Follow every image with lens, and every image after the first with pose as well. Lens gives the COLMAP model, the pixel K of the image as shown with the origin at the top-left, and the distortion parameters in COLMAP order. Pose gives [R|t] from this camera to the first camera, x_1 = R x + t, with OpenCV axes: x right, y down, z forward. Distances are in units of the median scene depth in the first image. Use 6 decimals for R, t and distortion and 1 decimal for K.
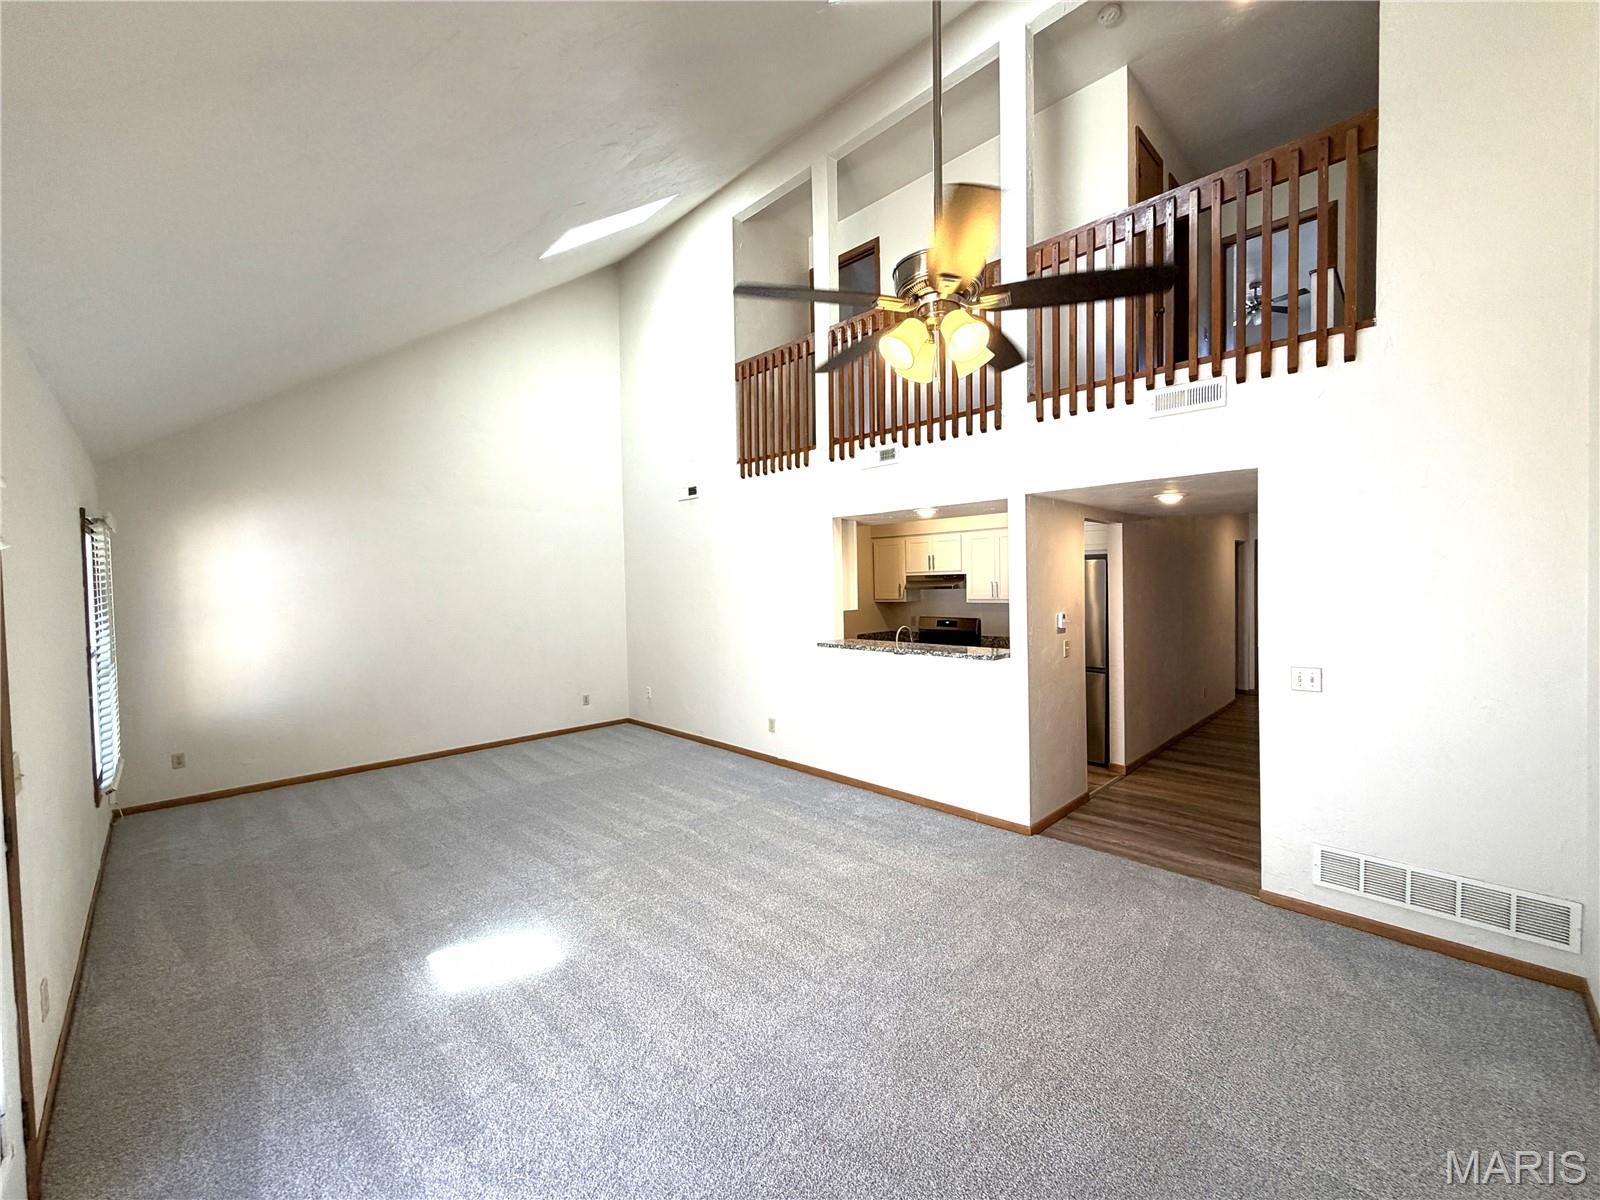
lens RADIAL K [[639.3, 0, 792.9], [0, 639.3, 606.8], [0, 0, 1]] dist [0.002573, 0.000437]
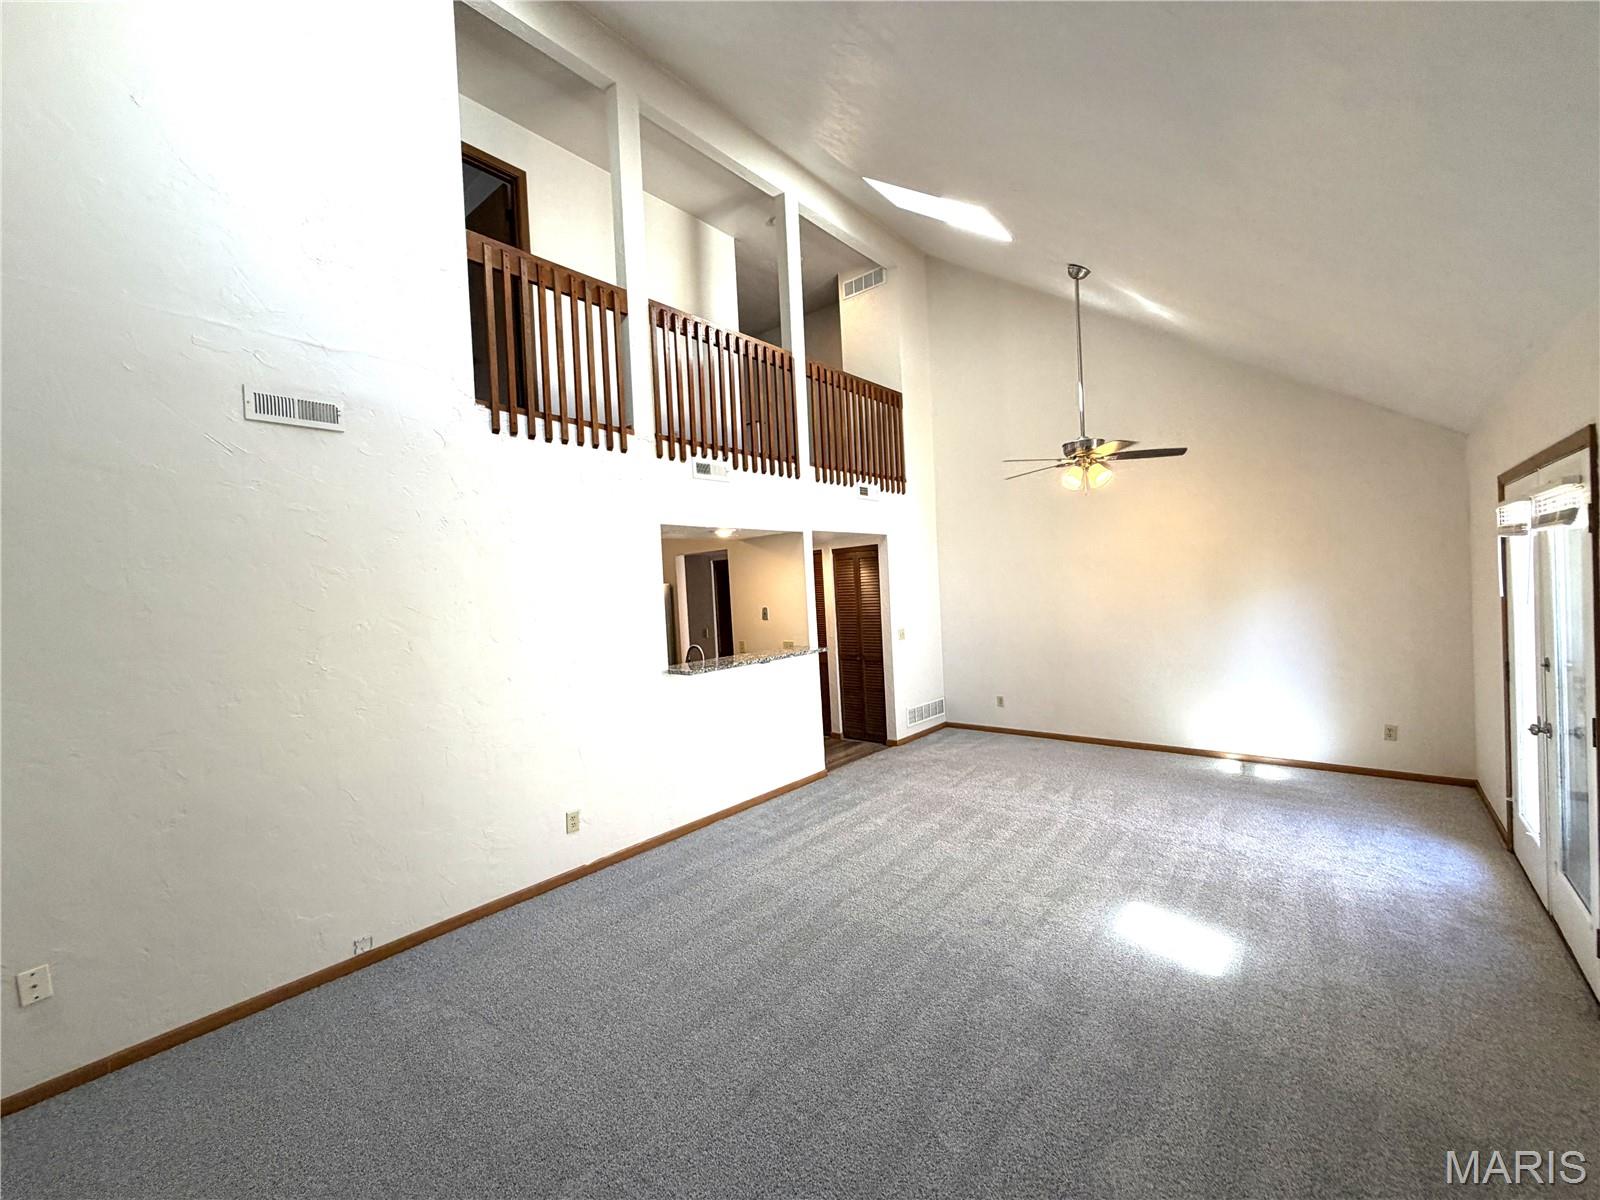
lens RADIAL K [[639.3, 0, 800.2], [0, 639.3, 591.1], [0, 0, 1]] dist [0.002573, 0.000437]
pose [[-0.080856, 0.002825, 0.996722, -0.999212], [0.076962, 0.997028, 0.003417, -0.050546], [-0.993750, 0.076986, -0.080833, 1.124946]]
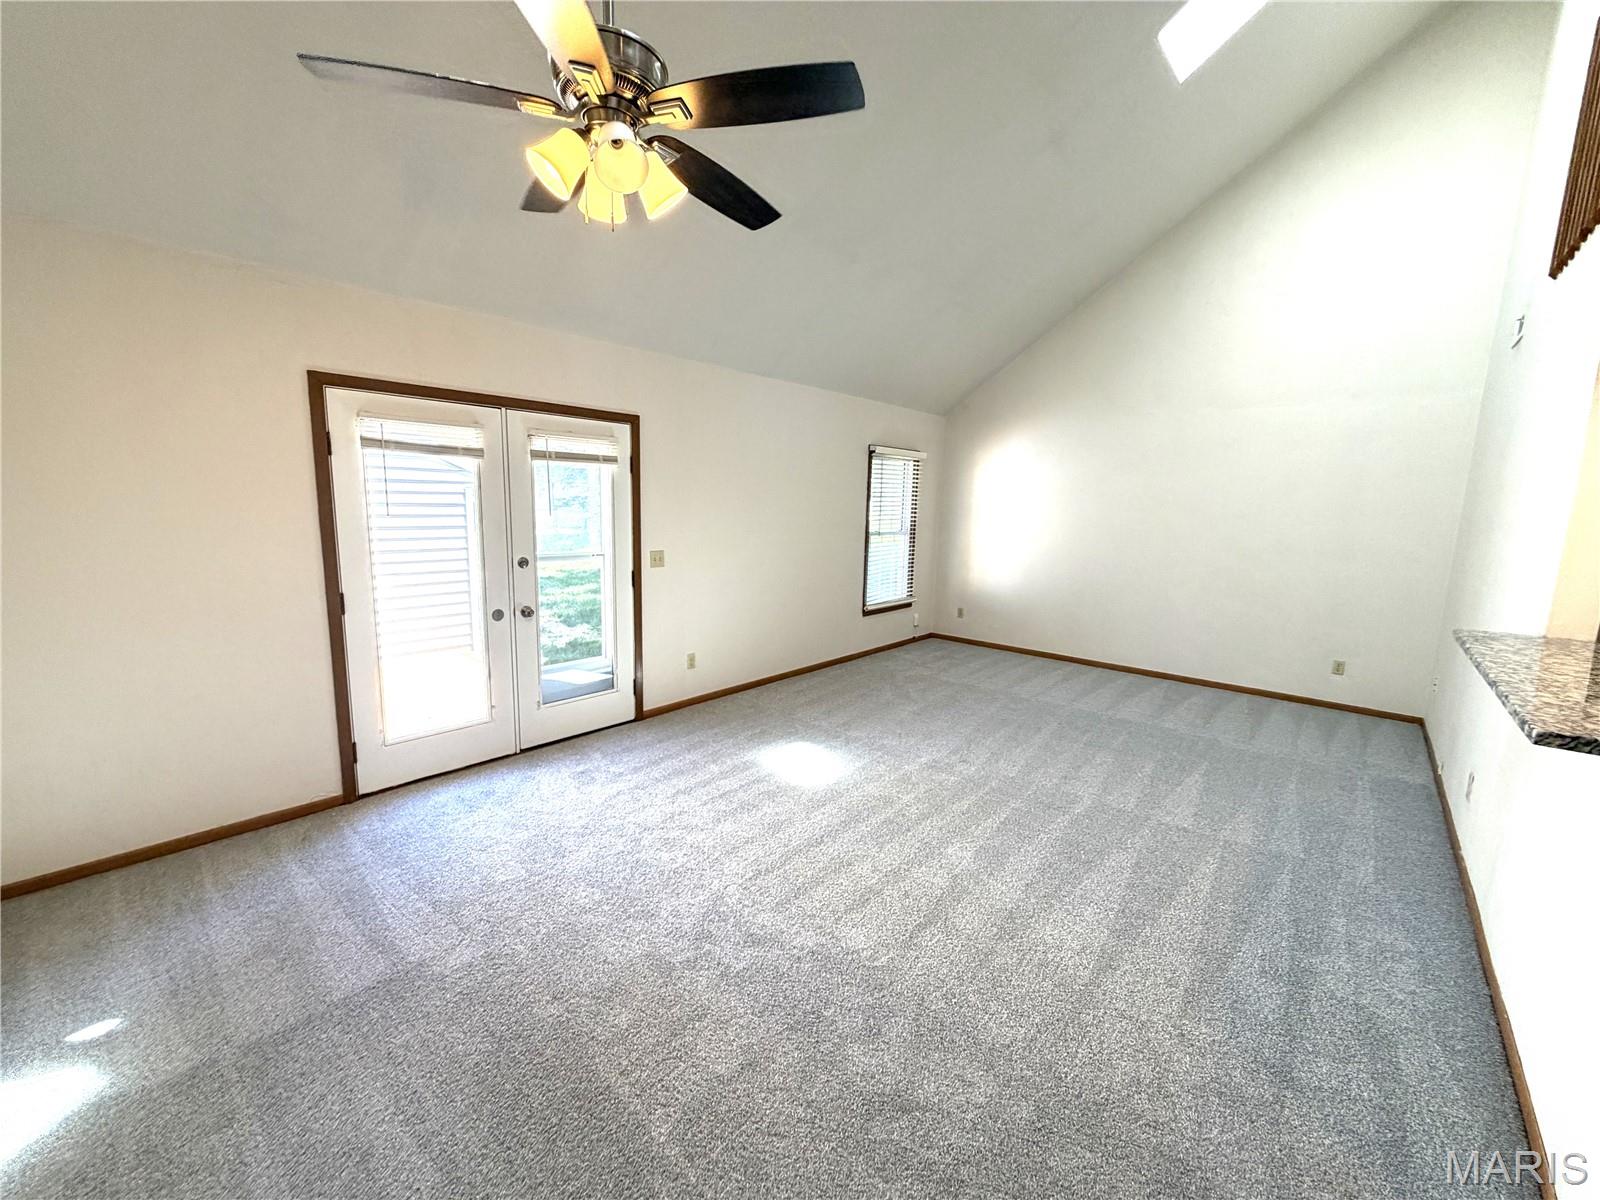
lens RADIAL K [[639.3, 0, 794.1], [0, 639.3, 602.9], [0, 0, 1]] dist [0.002573, 0.000437]
pose [[0.059742, 0.173909, -0.982948, 0.563137], [-0.063056, 0.983398, 0.170157, -0.013320], [0.996220, 0.051815, 0.069717, 0.590275]]
